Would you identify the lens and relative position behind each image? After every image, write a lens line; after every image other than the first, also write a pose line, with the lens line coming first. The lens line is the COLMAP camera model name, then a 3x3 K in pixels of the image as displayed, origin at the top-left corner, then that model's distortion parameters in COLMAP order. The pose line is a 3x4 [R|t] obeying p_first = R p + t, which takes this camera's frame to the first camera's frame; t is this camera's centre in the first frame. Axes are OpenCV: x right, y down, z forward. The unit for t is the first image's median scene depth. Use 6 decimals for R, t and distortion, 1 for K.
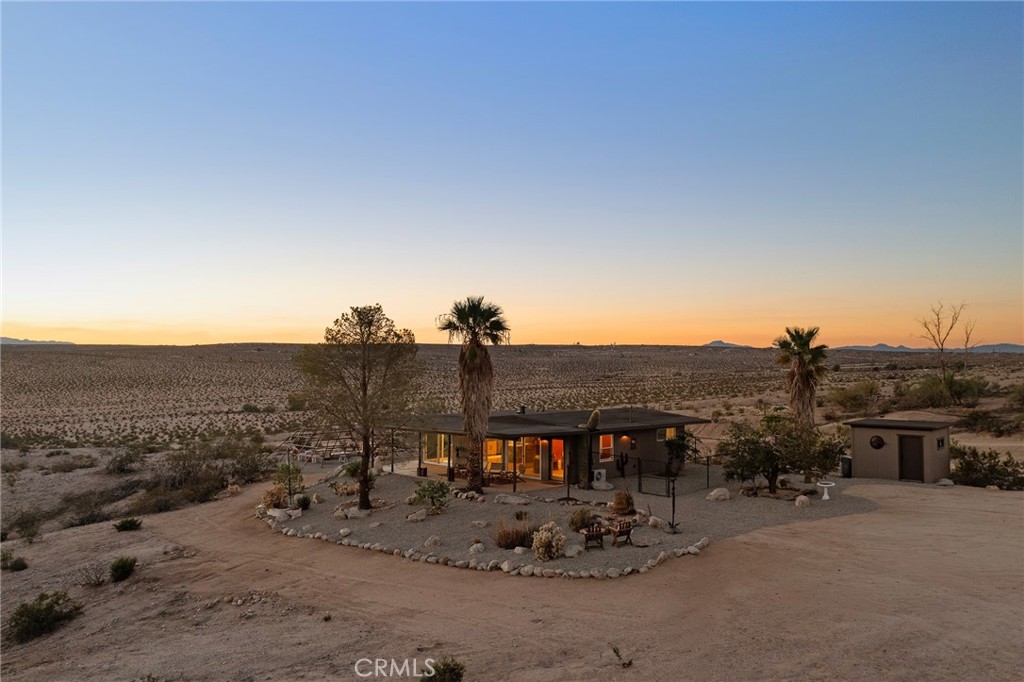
lens RADIAL K [[826.7, 0, 536.0], [0, 826.7, 341.5], [0, 0, 1]] dist [-0.000713, 0.001108]
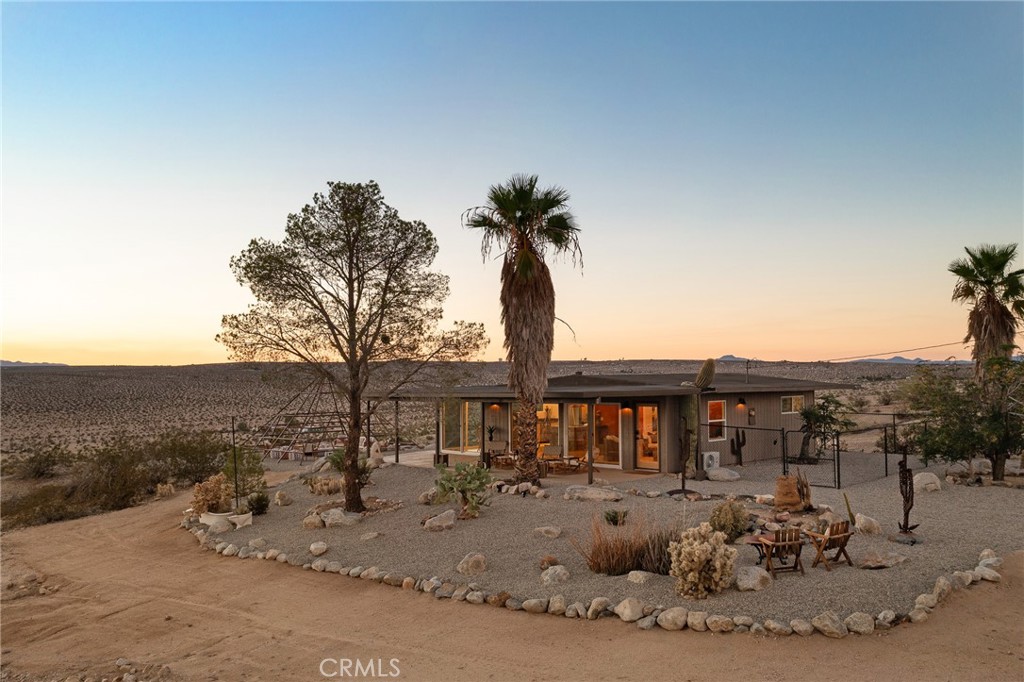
lens RADIAL K [[846.2, 0, 532.4], [0, 846.2, 343.3], [0, 0, 1]] dist [-0.006881, 0.002187]
pose [[0.999881, -0.012446, -0.009080, -0.066315], [0.012270, 0.999740, -0.019207, 0.090452], [0.009317, 0.019093, 0.999774, 0.366746]]
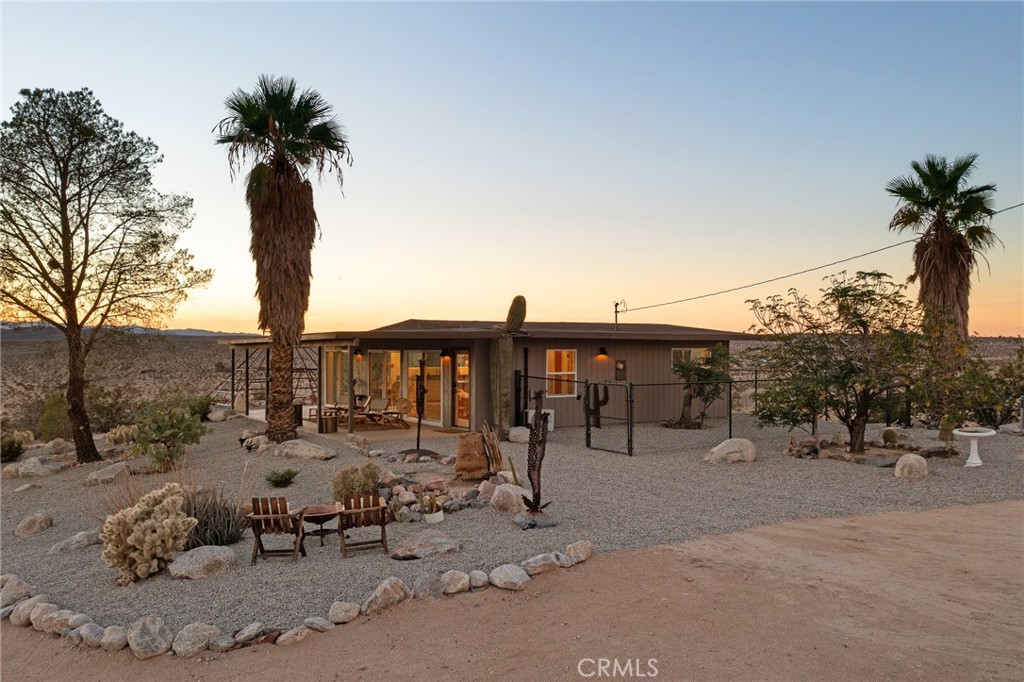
lens RADIAL K [[826.7, 0, 536.0], [0, 826.7, 341.5], [0, 0, 1]] dist [-0.000713, 0.001108]
pose [[0.980331, -0.003448, -0.197328, 0.208521], [0.005304, 0.999947, 0.008880, 0.119081], [0.197287, -0.009752, 0.980297, 0.521499]]
